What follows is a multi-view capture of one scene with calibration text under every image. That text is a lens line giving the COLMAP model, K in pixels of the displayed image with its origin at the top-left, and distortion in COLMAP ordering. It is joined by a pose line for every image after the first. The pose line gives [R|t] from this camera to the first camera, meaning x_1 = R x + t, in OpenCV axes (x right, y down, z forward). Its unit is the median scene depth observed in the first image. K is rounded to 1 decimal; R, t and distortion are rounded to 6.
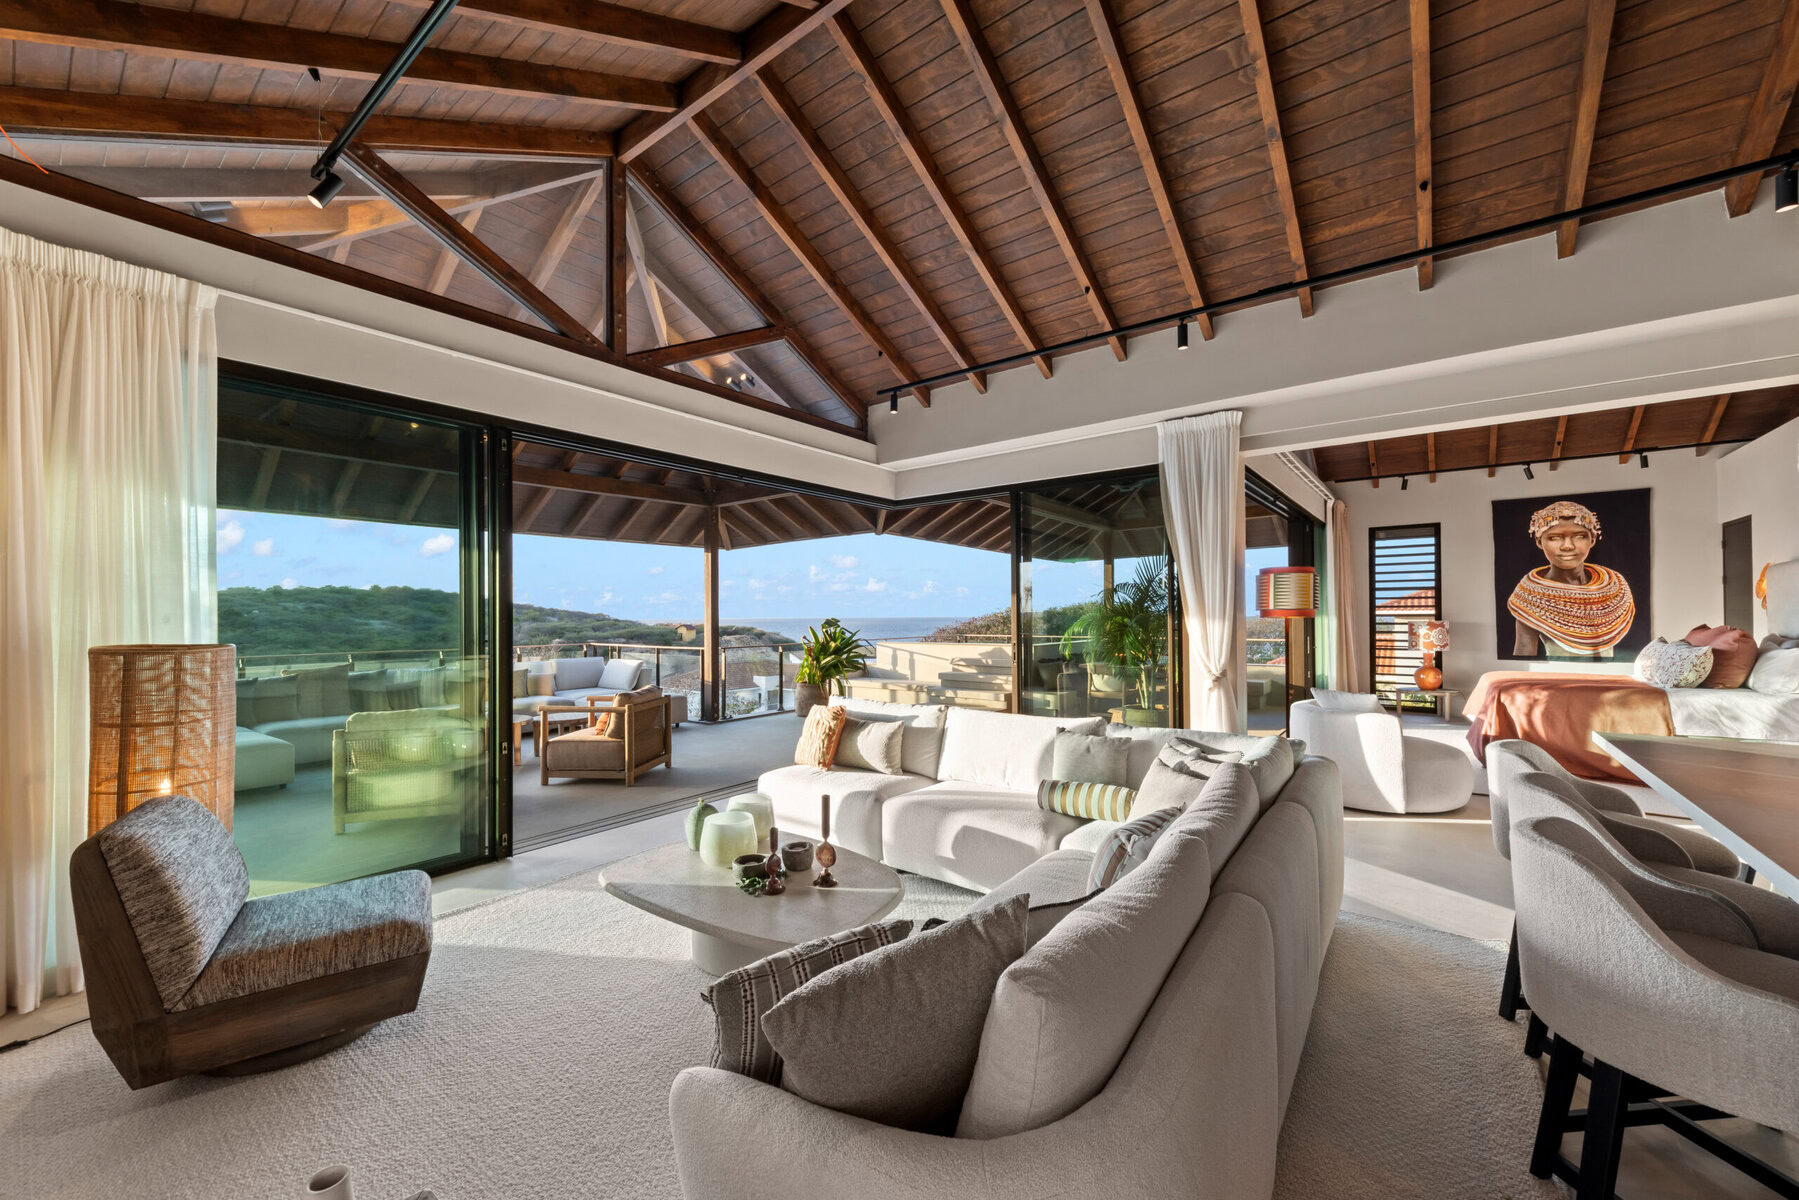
lens RADIAL K [[726.2, 0, 862.4], [0, 726.2, 612.0], [0, 0, 1]] dist [-0.001476, -0.001850]
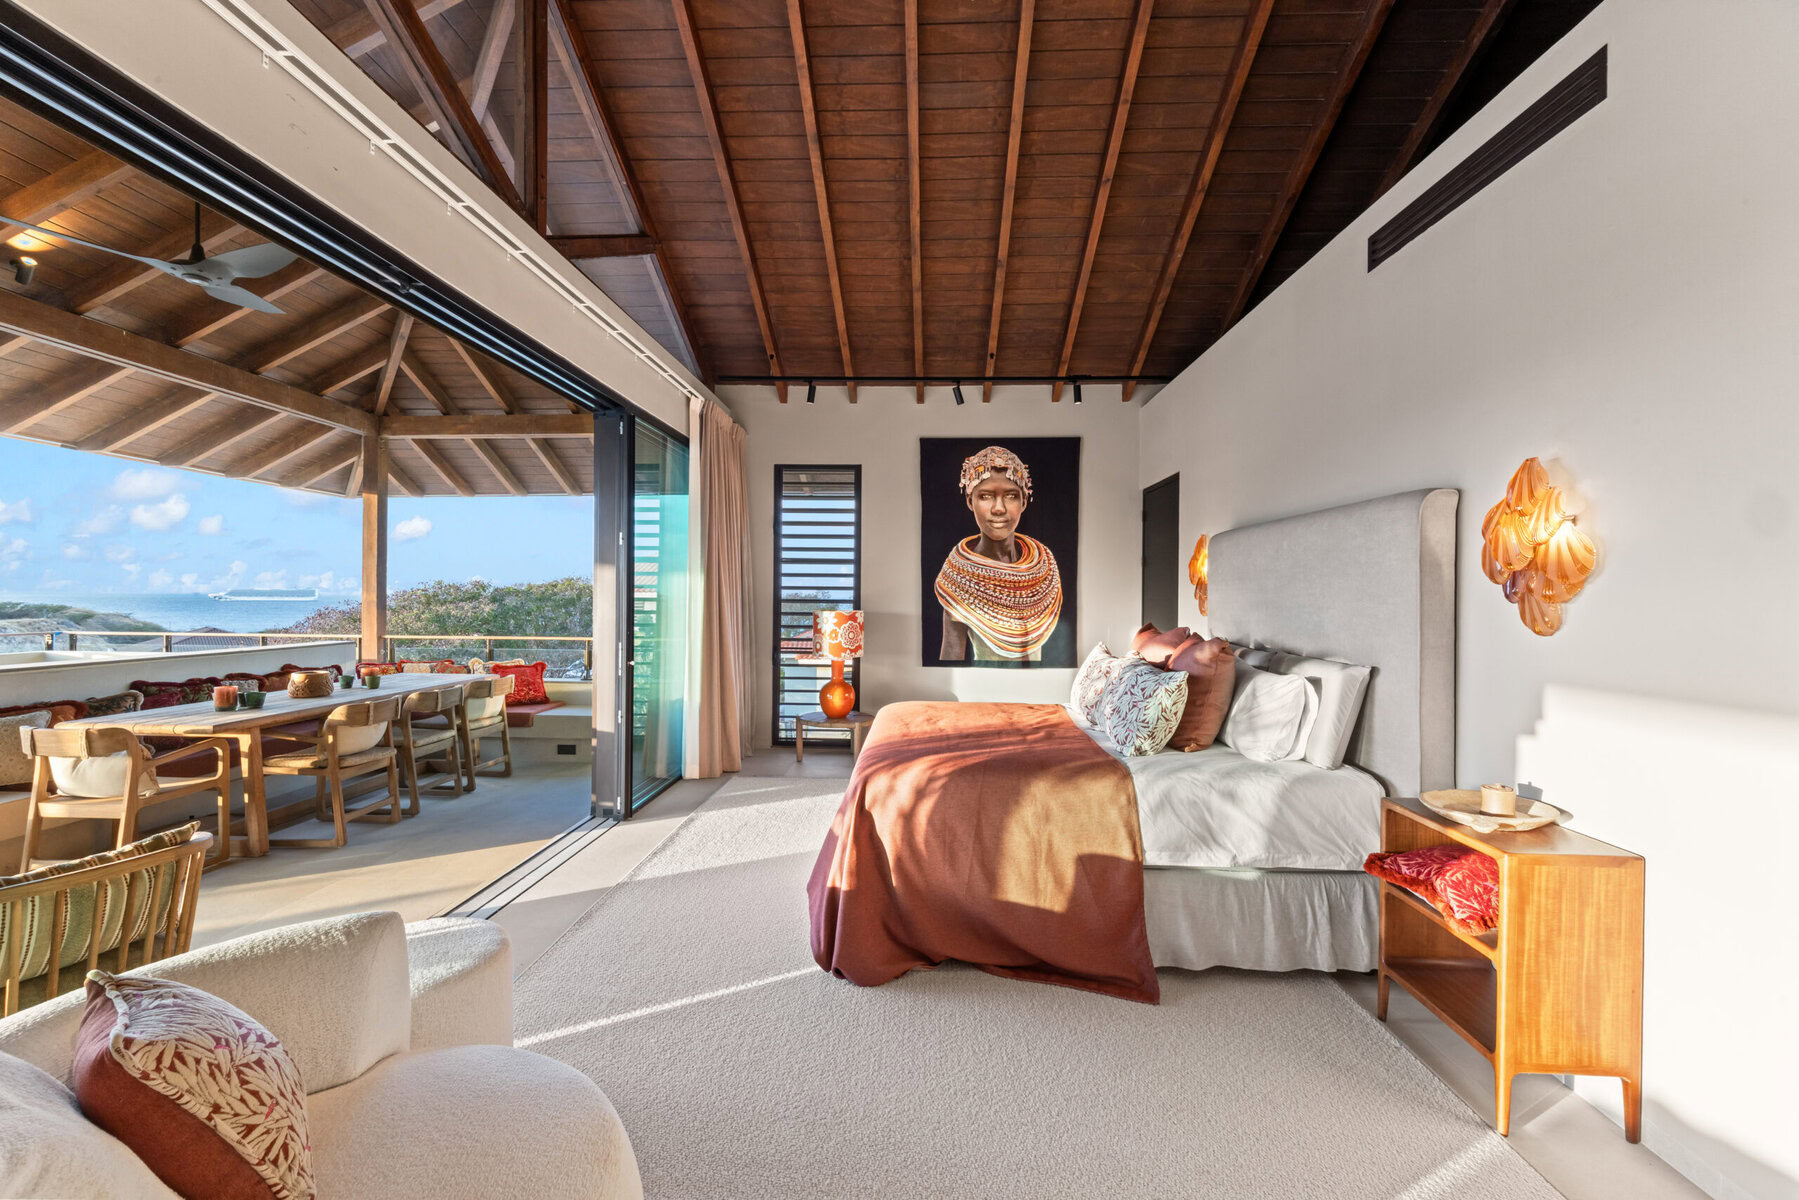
lens RADIAL K [[768.7, 0, 898.9], [0, 768.7, 599.8], [0, 0, 1]] dist [-0.010216, 0.001911]
pose [[0.807640, 0.011898, 0.589556, 0.712909], [-0.018180, 0.999824, 0.004727, -0.002856], [-0.589396, -0.014535, 0.807714, 0.705619]]
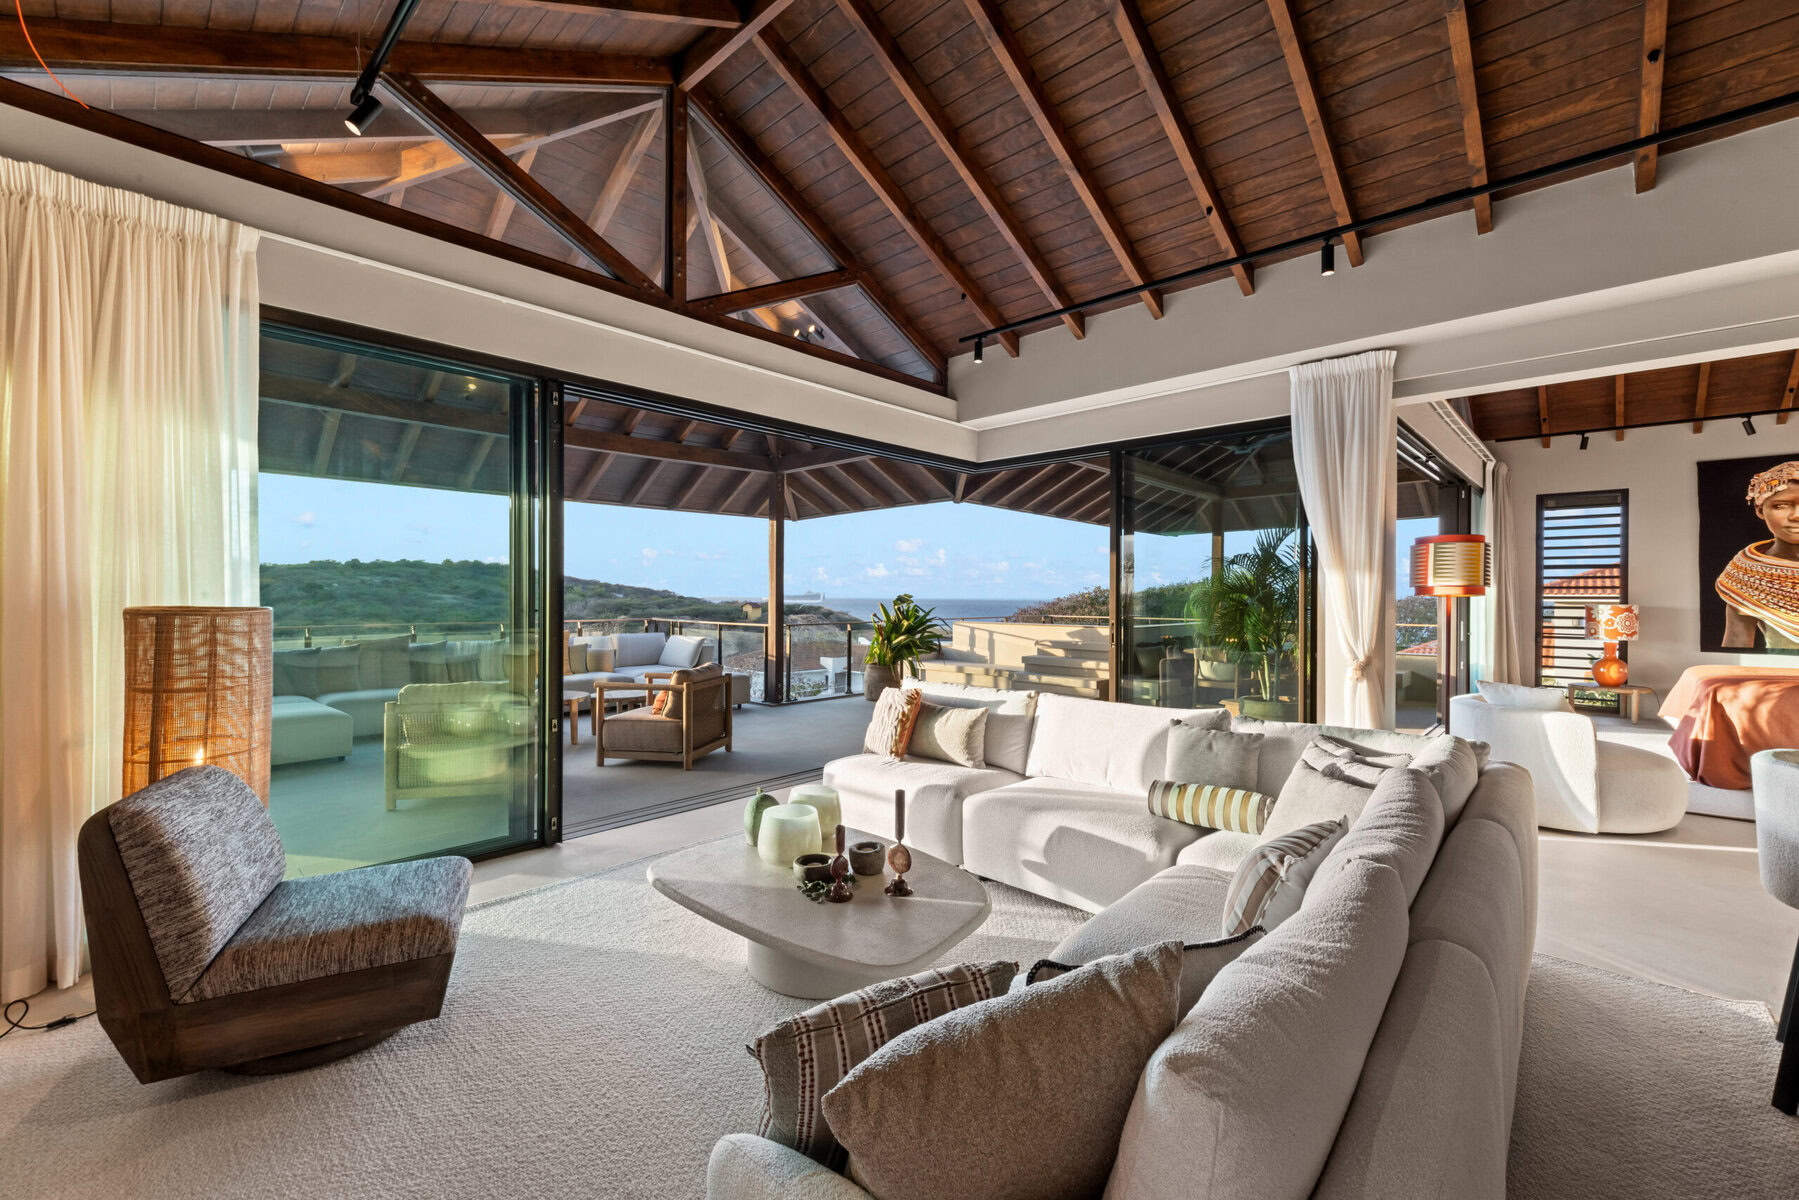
lens RADIAL K [[768.7, 0, 859.7], [0, 768.7, 598.8], [0, 0, 1]] dist [-0.010216, 0.001911]
pose [[0.995076, 0.011297, -0.098466, -0.006601], [-0.010310, 0.999892, 0.010520, 0.008982], [0.098574, -0.009453, 0.995085, 0.051154]]
